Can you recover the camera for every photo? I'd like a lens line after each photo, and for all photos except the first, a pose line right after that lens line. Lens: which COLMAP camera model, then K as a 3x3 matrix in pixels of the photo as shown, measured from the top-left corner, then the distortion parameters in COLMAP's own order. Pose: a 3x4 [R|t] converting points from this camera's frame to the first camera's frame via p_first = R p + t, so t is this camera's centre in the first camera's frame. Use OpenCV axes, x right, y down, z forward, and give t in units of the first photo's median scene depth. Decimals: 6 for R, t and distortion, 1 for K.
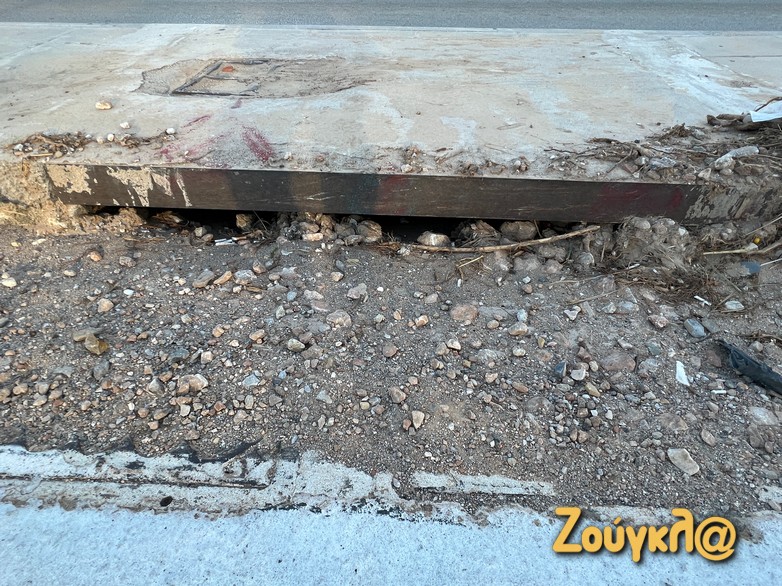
lens RADIAL K [[401.7, 0, 391.0], [0, 401.7, 293.0], [0, 0, 1]] dist [0.000373, 0.000268]
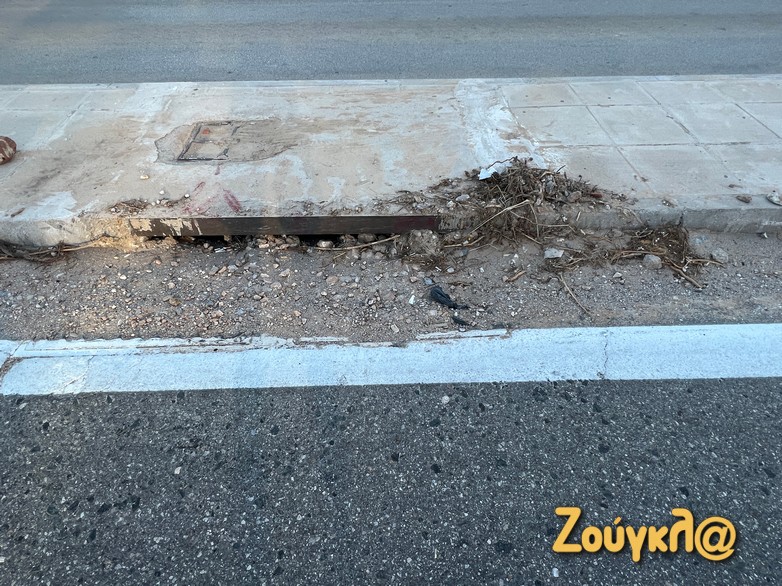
lens RADIAL K [[401.7, 0, 391.0], [0, 401.7, 293.0], [0, 0, 1]] dist [0.000373, 0.000268]
pose [[0.997288, -0.056080, 0.047670, 0.360850], [0.051211, 0.993882, 0.097858, -0.074234], [-0.052867, -0.095151, 0.994058, -1.156293]]
